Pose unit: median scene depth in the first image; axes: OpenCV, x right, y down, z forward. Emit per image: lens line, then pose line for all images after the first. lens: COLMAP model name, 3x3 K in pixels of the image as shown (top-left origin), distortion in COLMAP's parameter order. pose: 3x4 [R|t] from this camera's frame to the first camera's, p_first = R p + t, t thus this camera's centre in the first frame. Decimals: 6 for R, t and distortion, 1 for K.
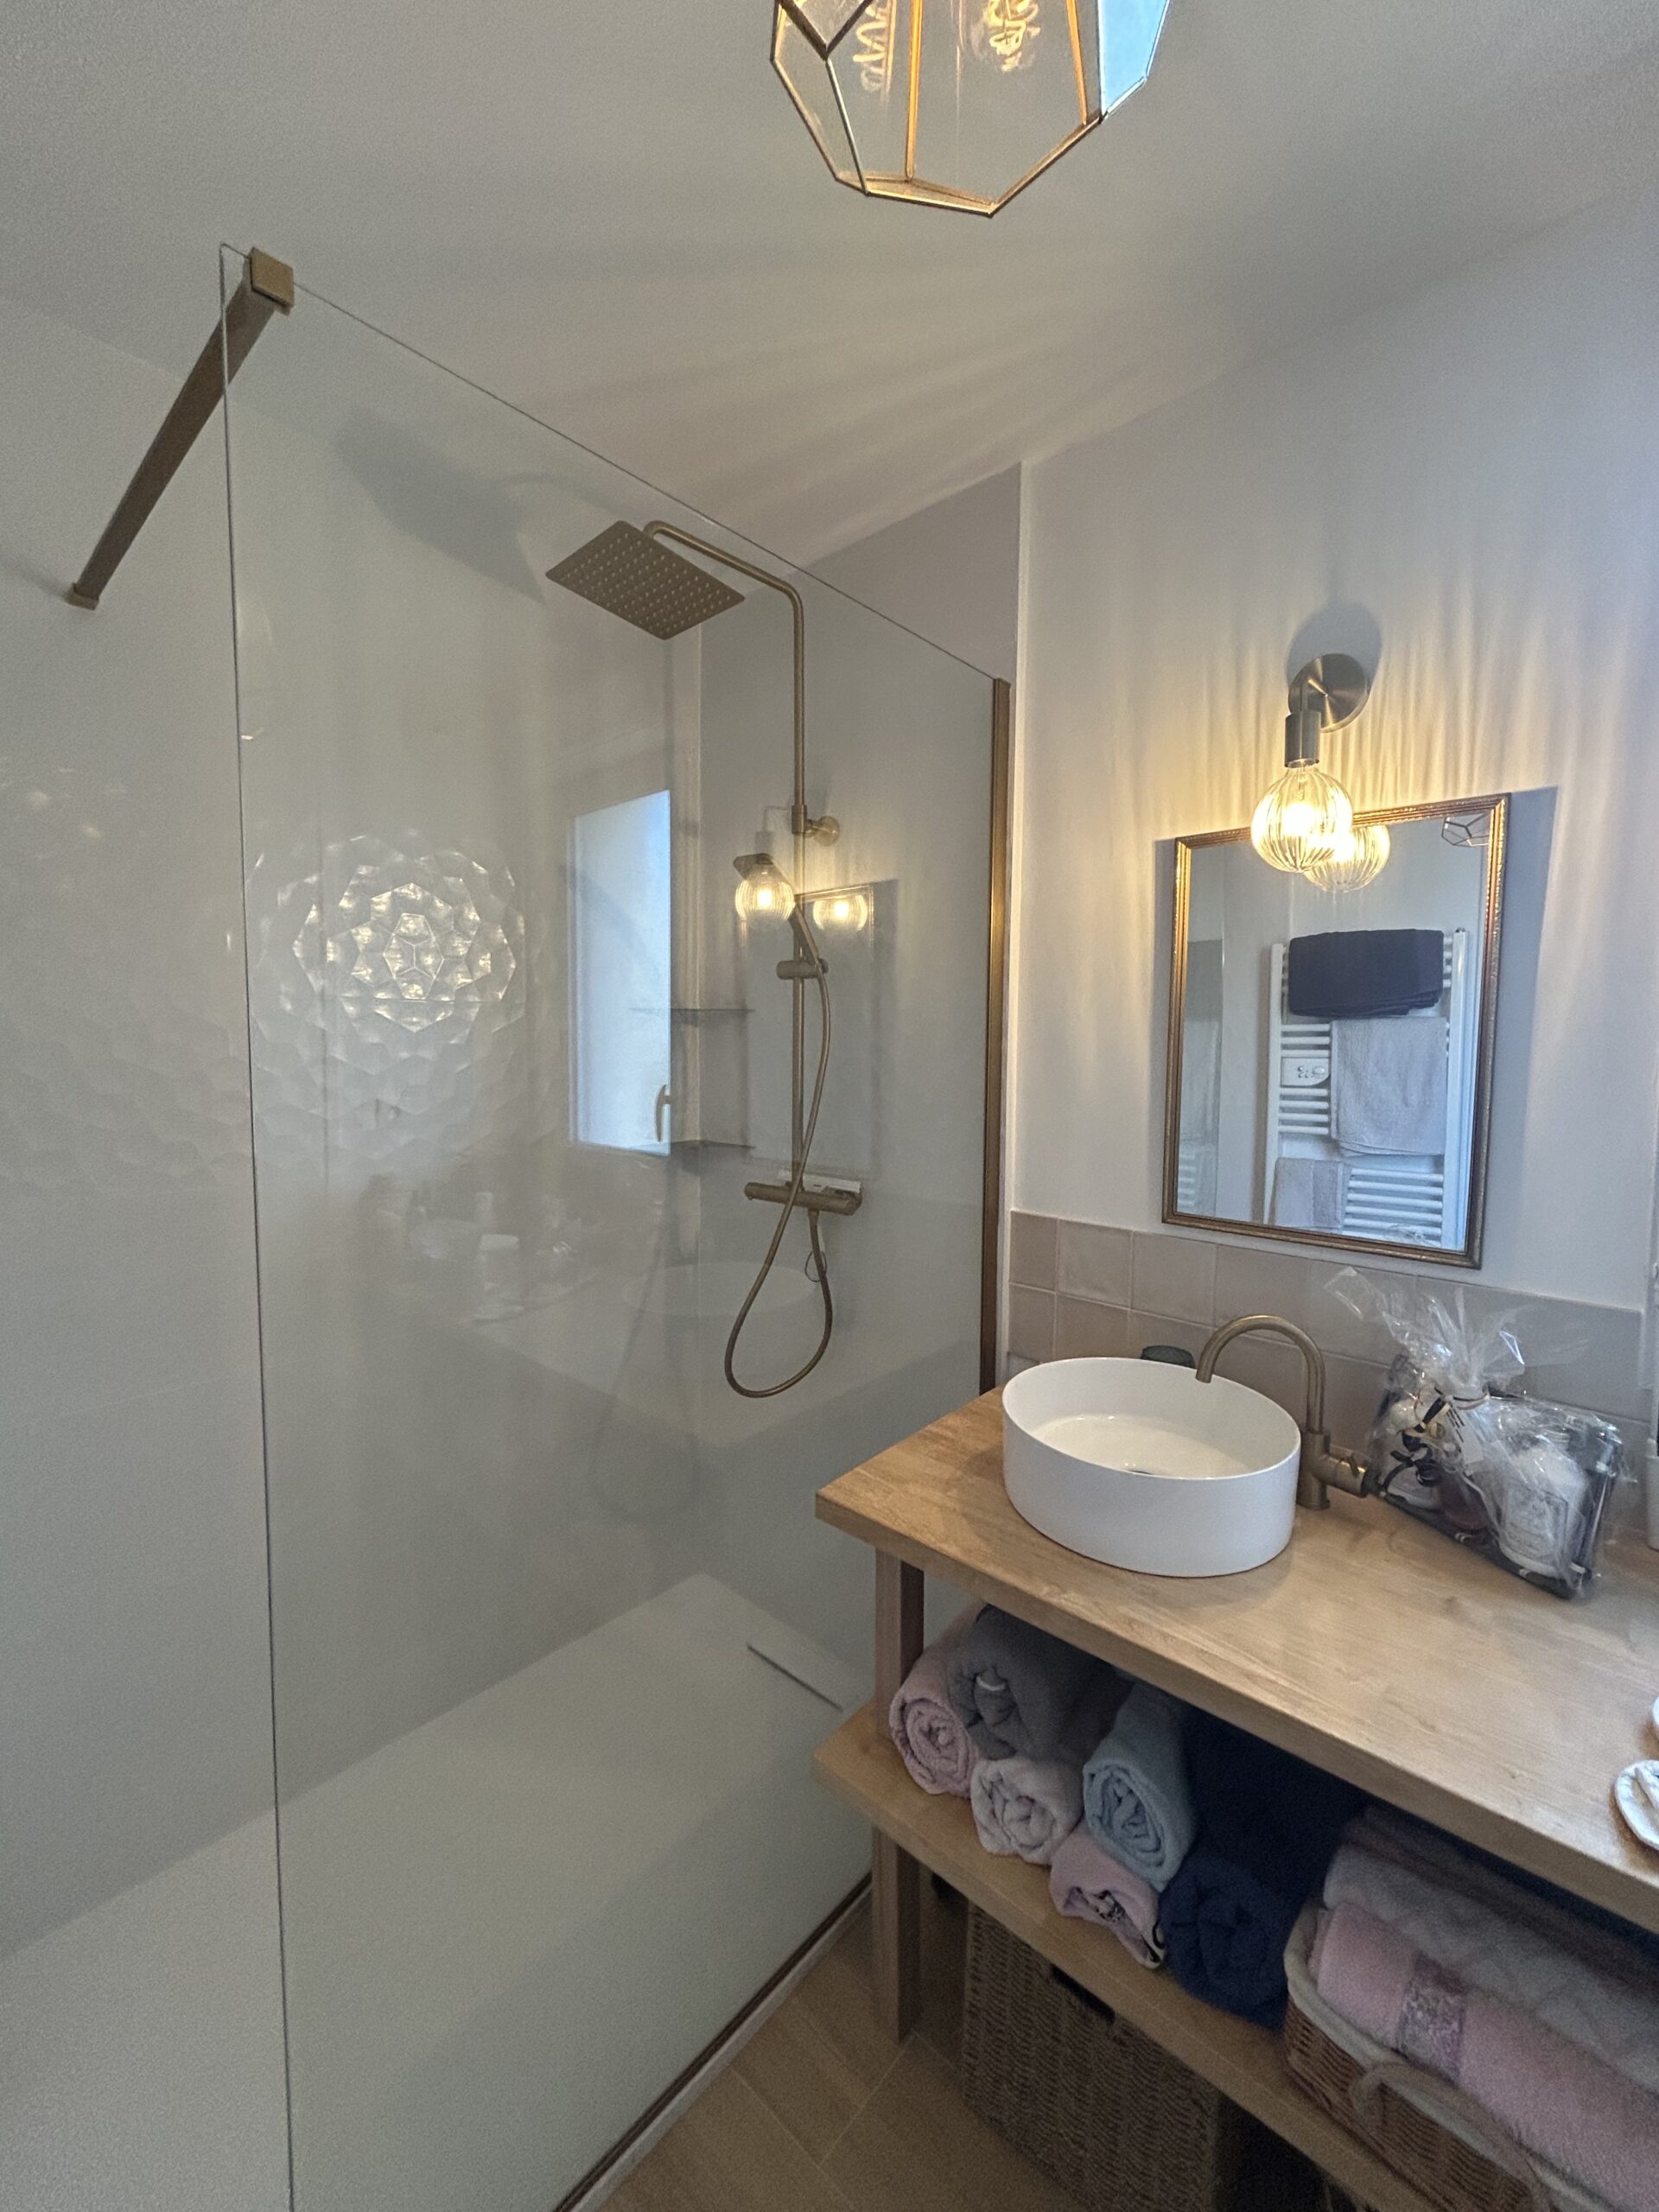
lens RADIAL K [[889.7, 0, 841.3], [0, 889.7, 1103.5], [0, 0, 1]] dist [-0.000799, -0.000168]
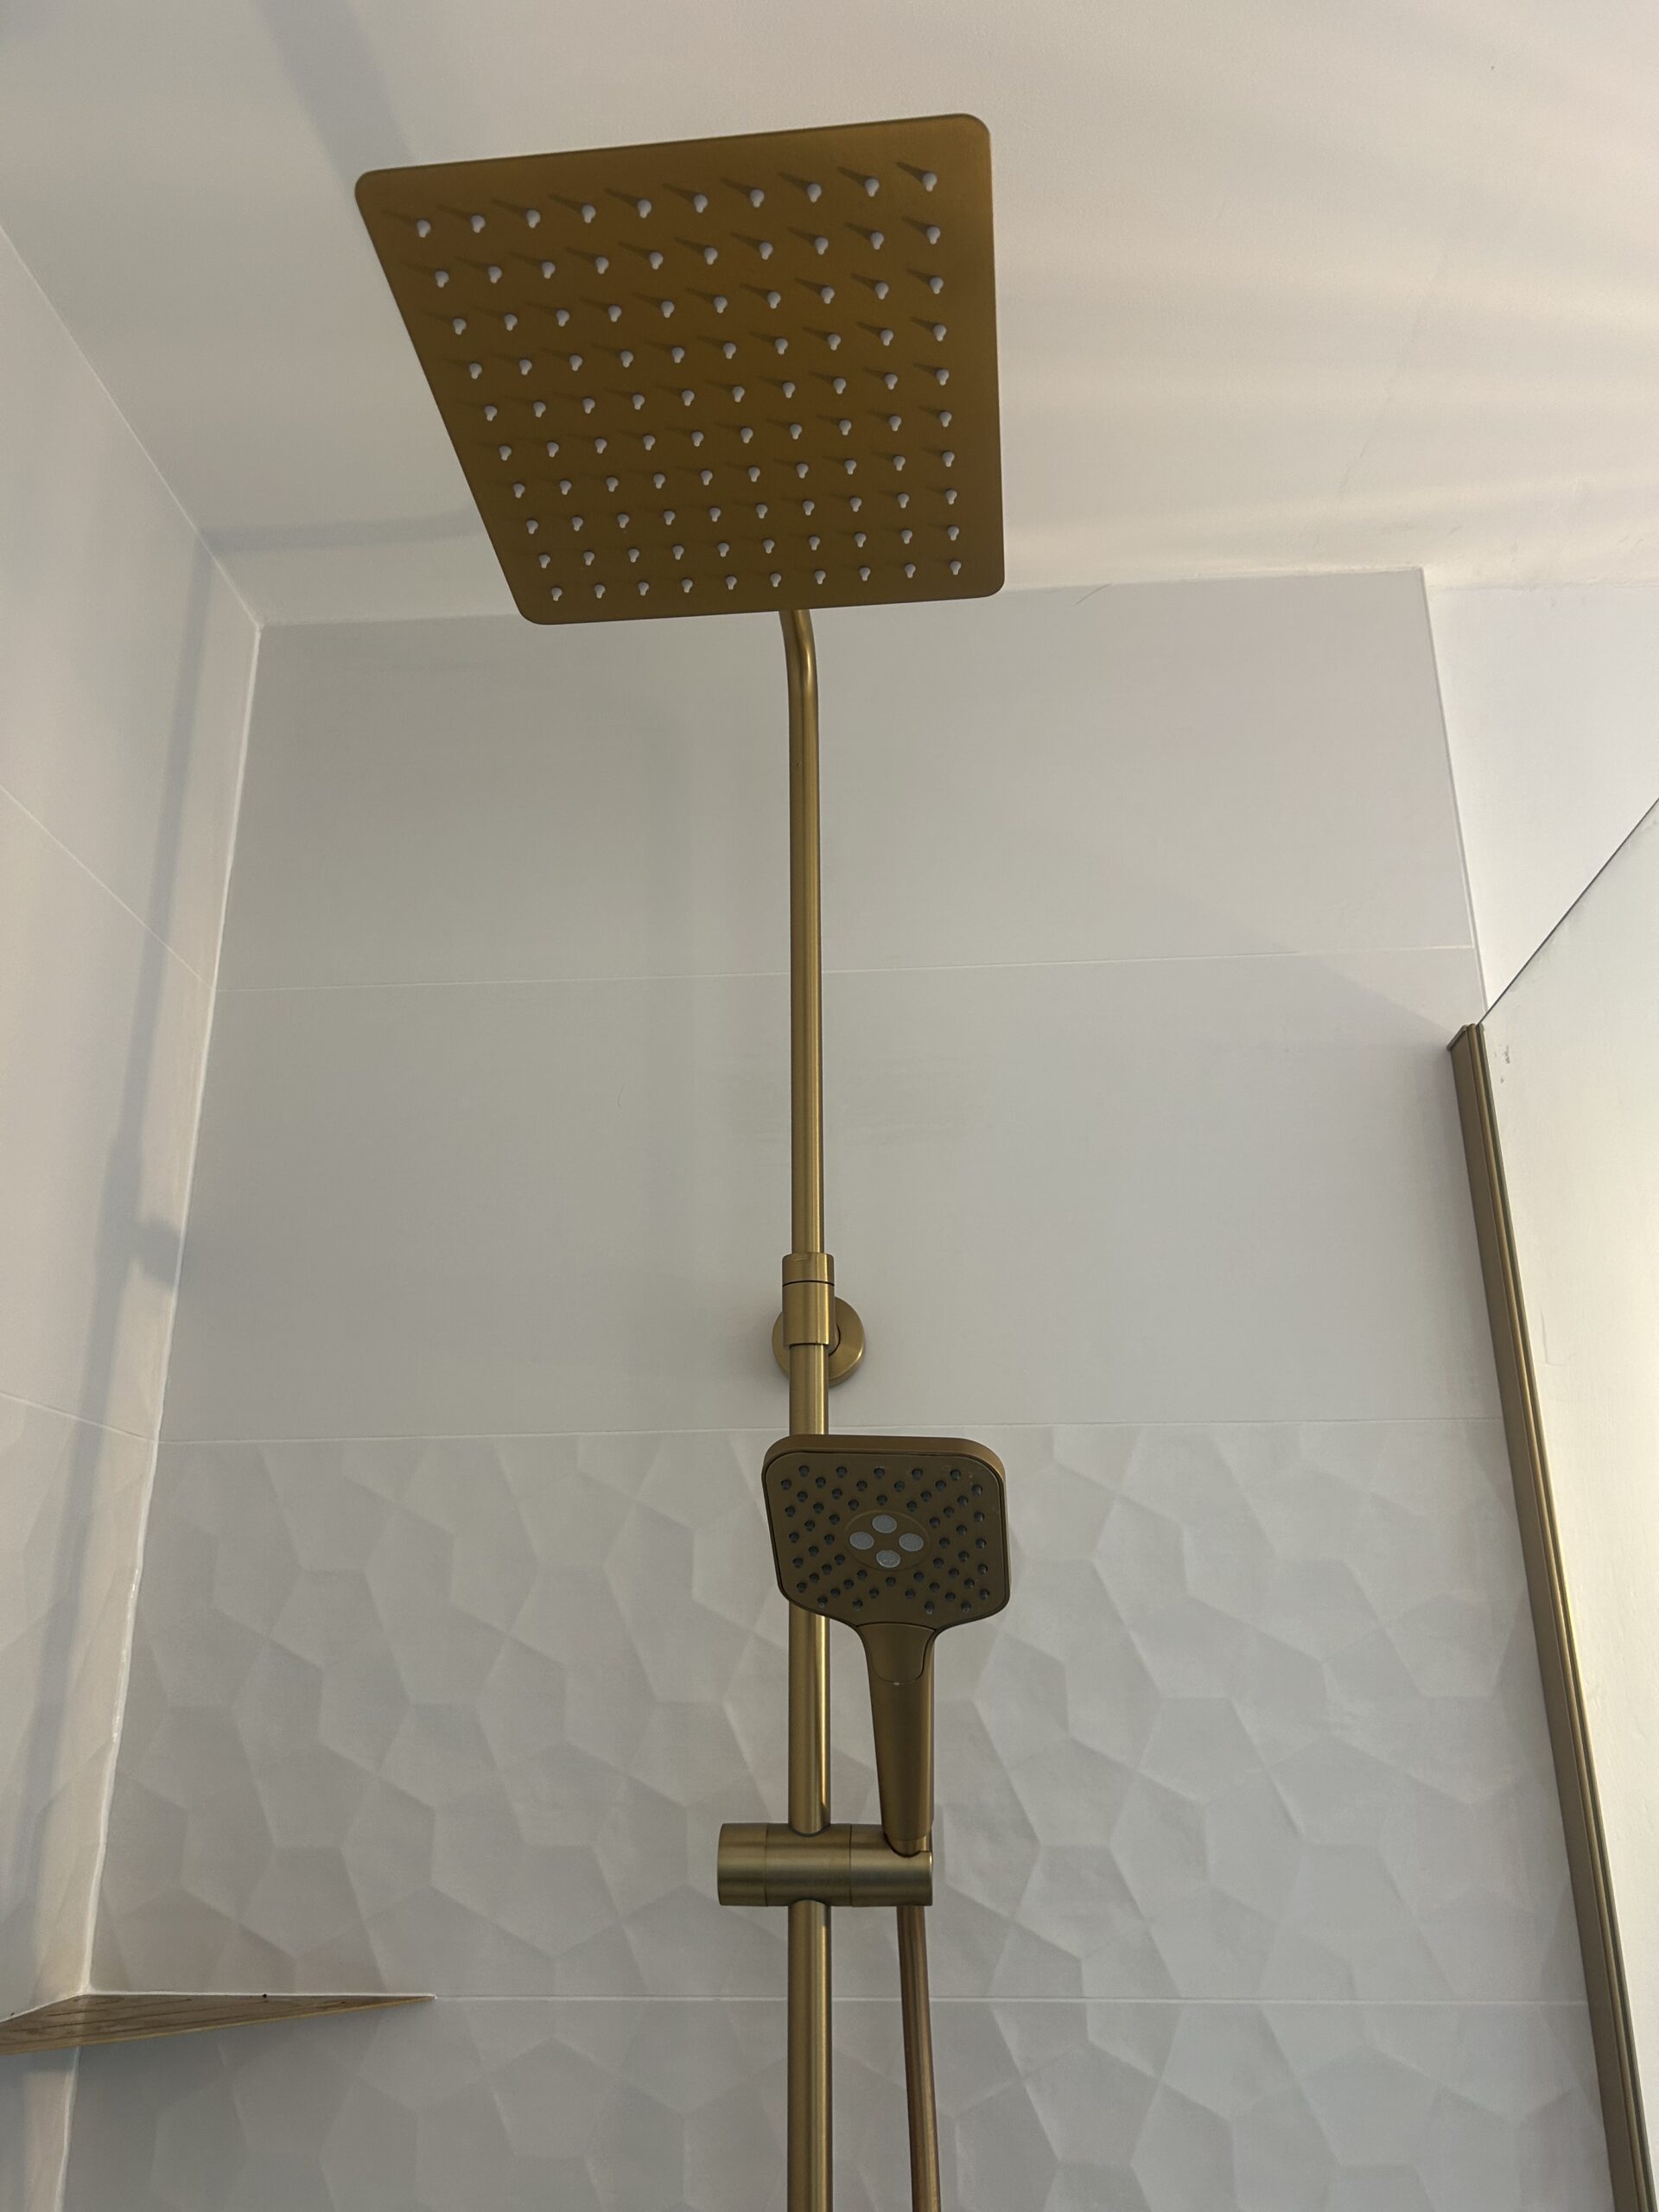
lens RADIAL K [[1697.7, 0, 829.5], [0, 1697.7, 1106.0], [0, 0, 1]] dist [0.056432, -0.074545]
pose [[0.788241, 0.194829, 0.583711, -0.437757], [0.057465, 0.921107, -0.385044, -0.188307], [-0.612678, 0.337051, 0.714858, 0.661293]]
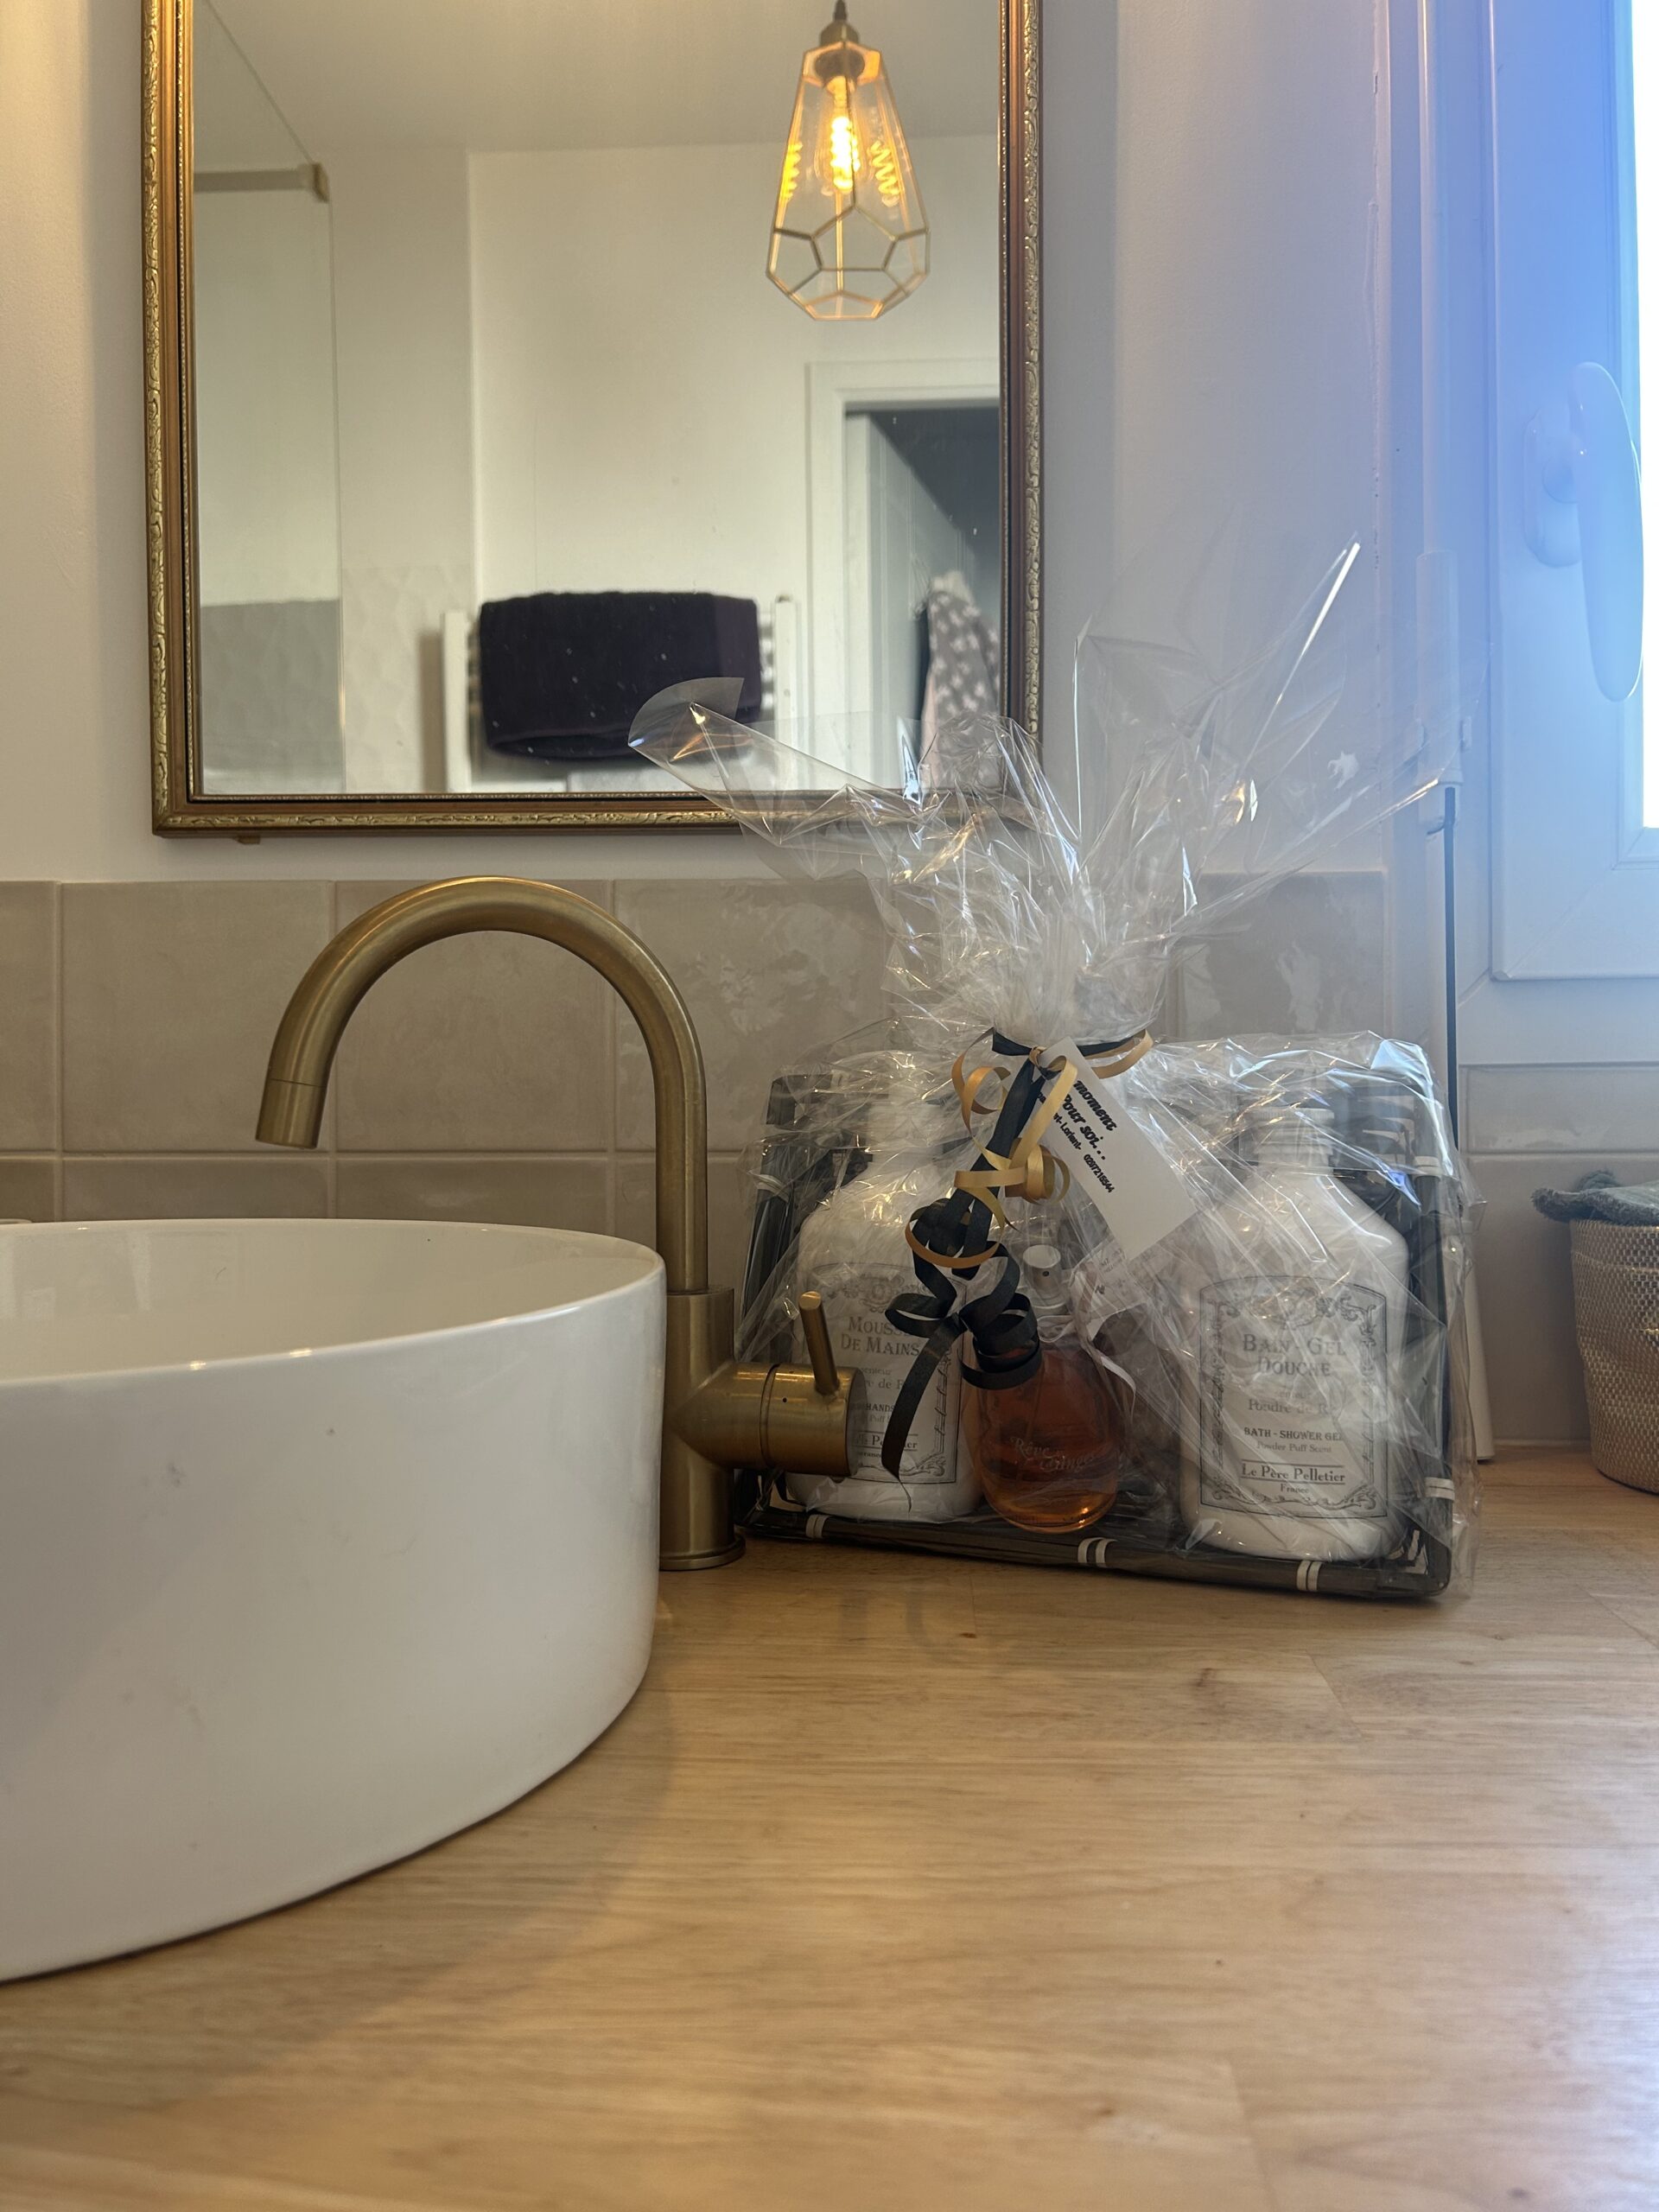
lens RADIAL K [[1697.7, 0, 829.5], [0, 1697.7, 1106.0], [0, 0, 1]] dist [0.056432, -0.074545]
pose [[0.786124, -0.025644, 0.617537, 0.170255], [0.059115, 0.997678, -0.033825, 0.236723], [-0.615236, 0.063096, 0.785814, 0.392175]]
